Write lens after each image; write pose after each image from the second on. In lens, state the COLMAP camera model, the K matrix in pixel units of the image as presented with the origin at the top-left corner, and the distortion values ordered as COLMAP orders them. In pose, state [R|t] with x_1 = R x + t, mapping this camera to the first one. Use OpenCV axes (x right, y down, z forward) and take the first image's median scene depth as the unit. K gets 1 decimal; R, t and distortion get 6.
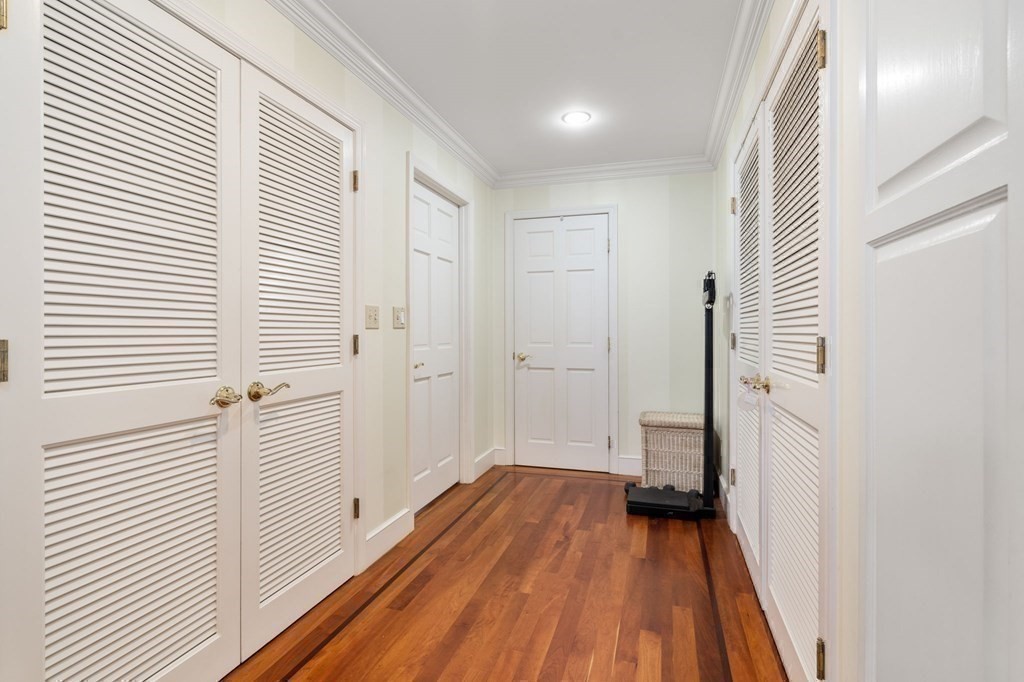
lens RADIAL K [[479.1, 0, 512.0], [0, 479.1, 341.0], [0, 0, 1]] dist [-0.000573, 0.001196]
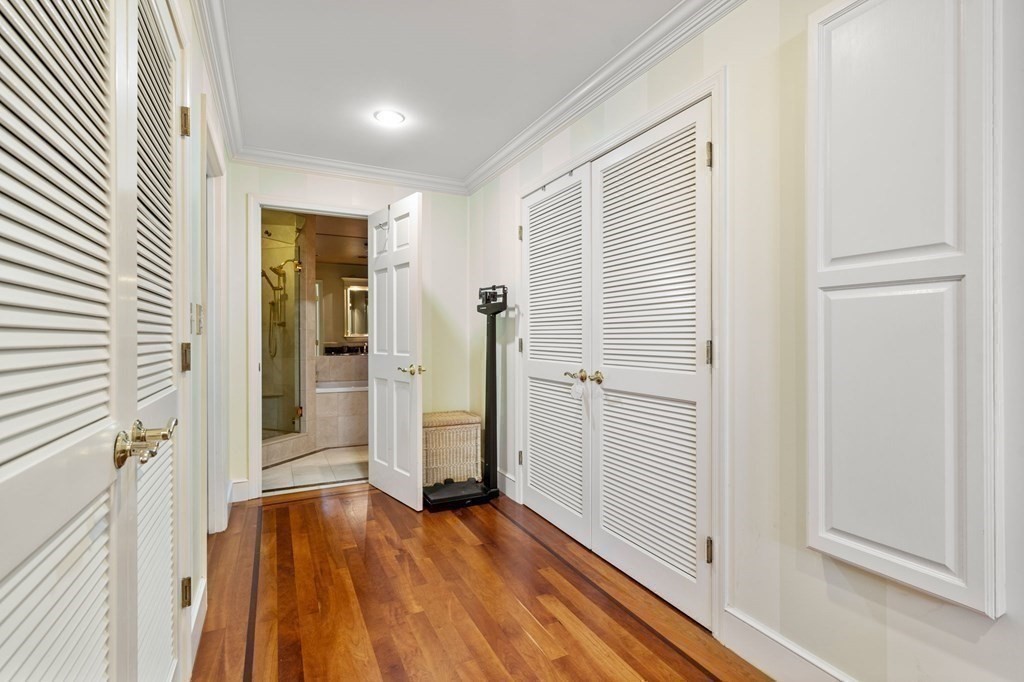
lens RADIAL K [[479.1, 0, 512.0], [0, 479.1, 341.0], [0, 0, 1]] dist [-0.000573, 0.001196]
pose [[0.724675, -0.008600, 0.689037, -0.408075], [0.015251, 0.999877, -0.003560, -0.005752], [-0.688922, 0.013088, 0.724717, 0.145295]]
